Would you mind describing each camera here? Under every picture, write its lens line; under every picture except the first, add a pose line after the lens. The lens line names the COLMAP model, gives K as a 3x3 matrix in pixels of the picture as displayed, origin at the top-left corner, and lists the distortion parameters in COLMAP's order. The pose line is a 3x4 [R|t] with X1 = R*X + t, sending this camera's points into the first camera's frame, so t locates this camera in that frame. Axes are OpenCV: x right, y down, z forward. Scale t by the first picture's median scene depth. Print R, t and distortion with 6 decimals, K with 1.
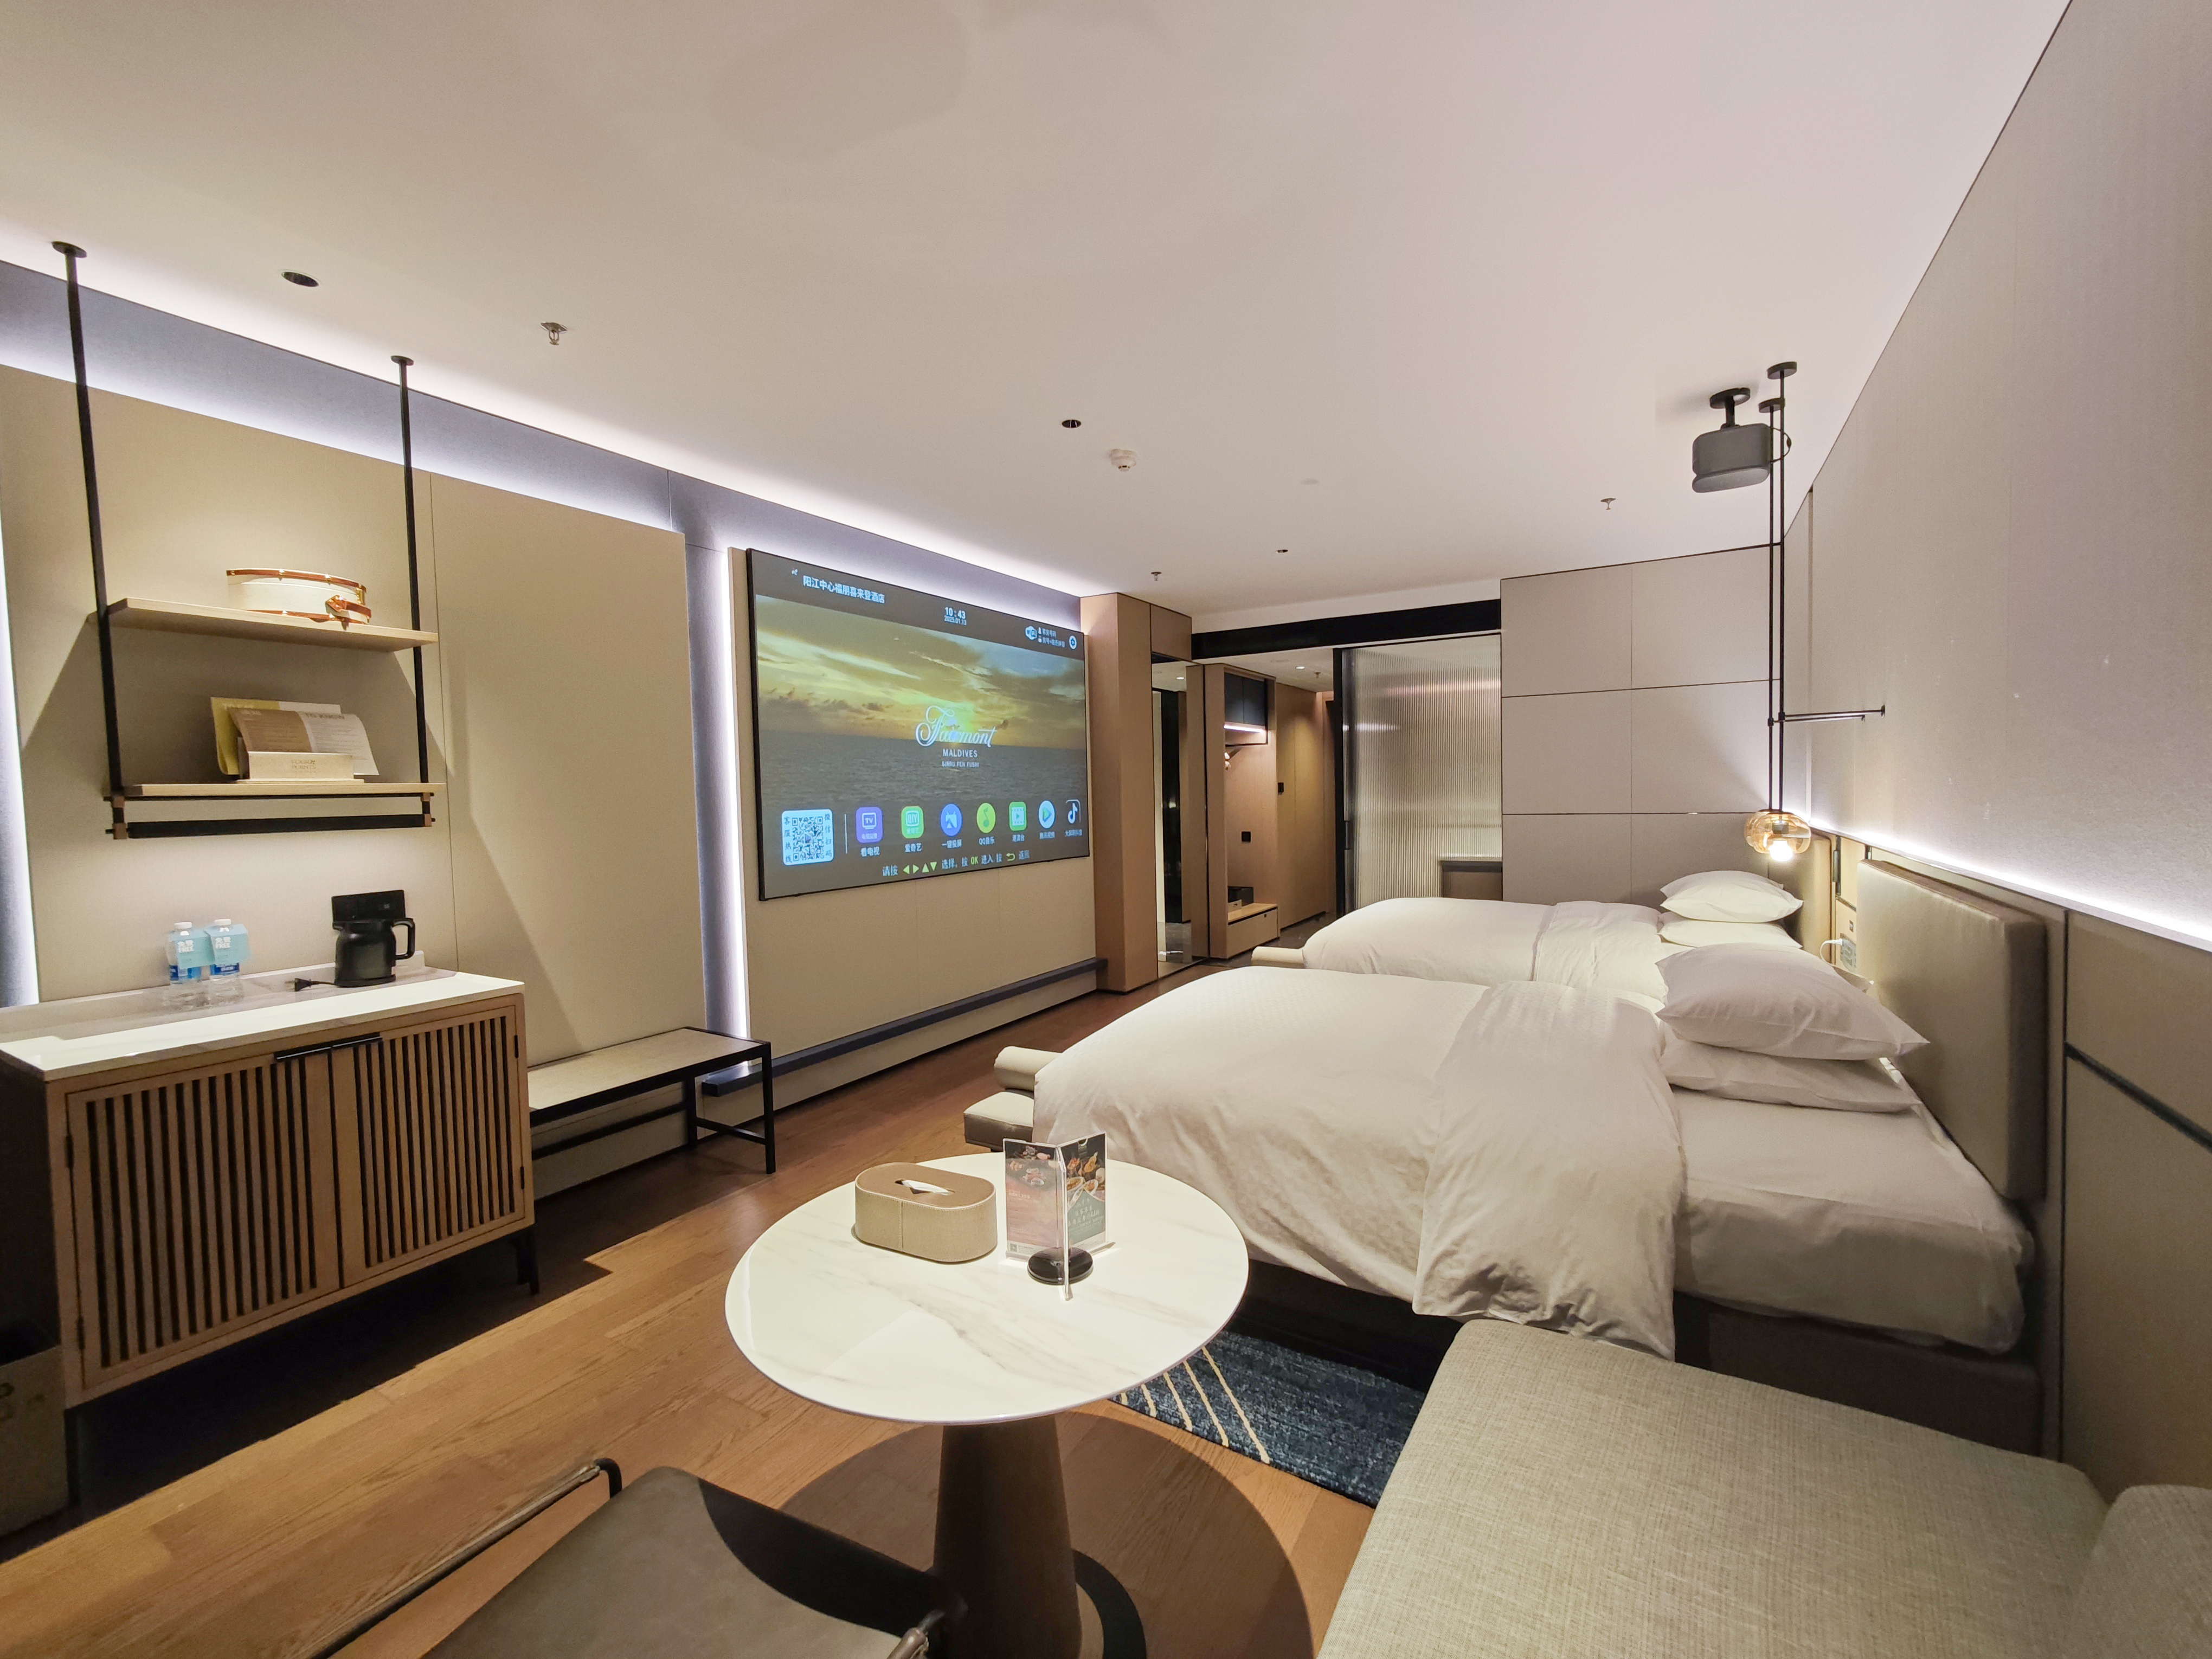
lens RADIAL K [[905.2, 0, 1106.0], [0, 905.2, 829.5], [0, 0, 1]] dist [0.000043, 0.000185]
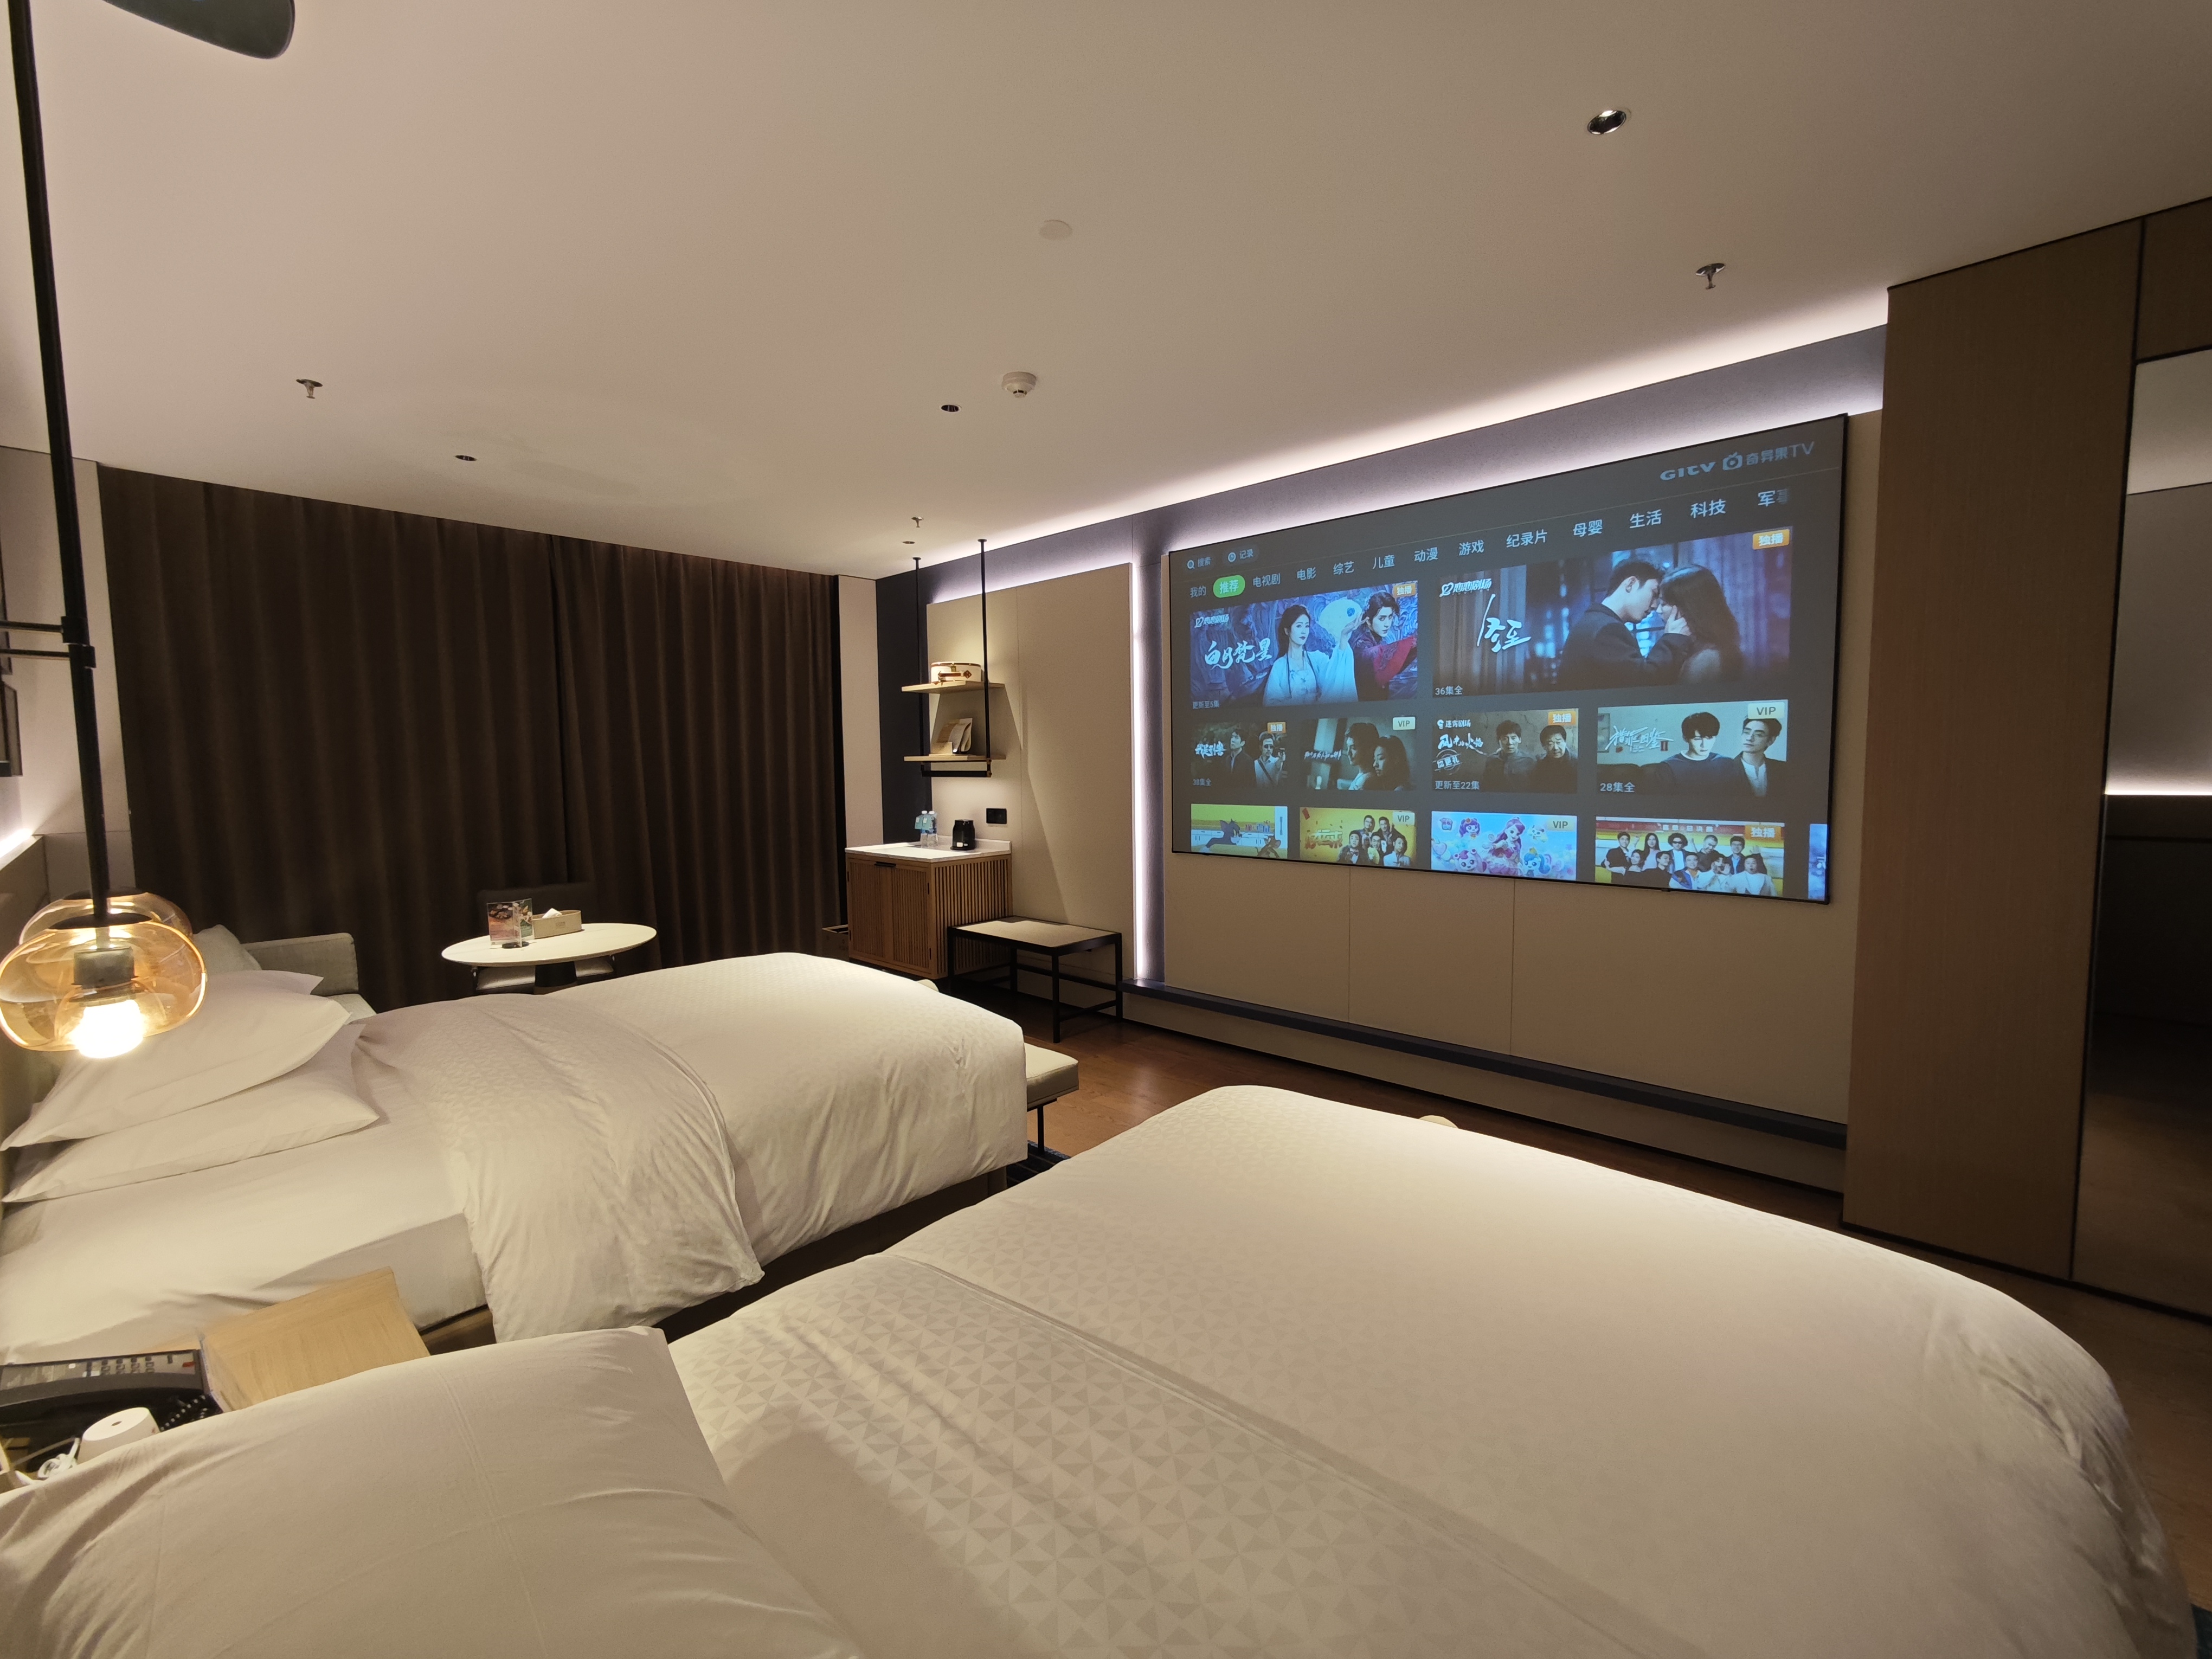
lens RADIAL K [[905.2, 0, 1106.0], [0, 905.2, 829.5], [0, 0, 1]] dist [0.000043, 0.000185]
pose [[-0.223406, 0.097857, -0.969801, 1.147859], [-0.021023, 0.994233, 0.105165, -0.106528], [0.974499, 0.043883, -0.220061, 1.743656]]
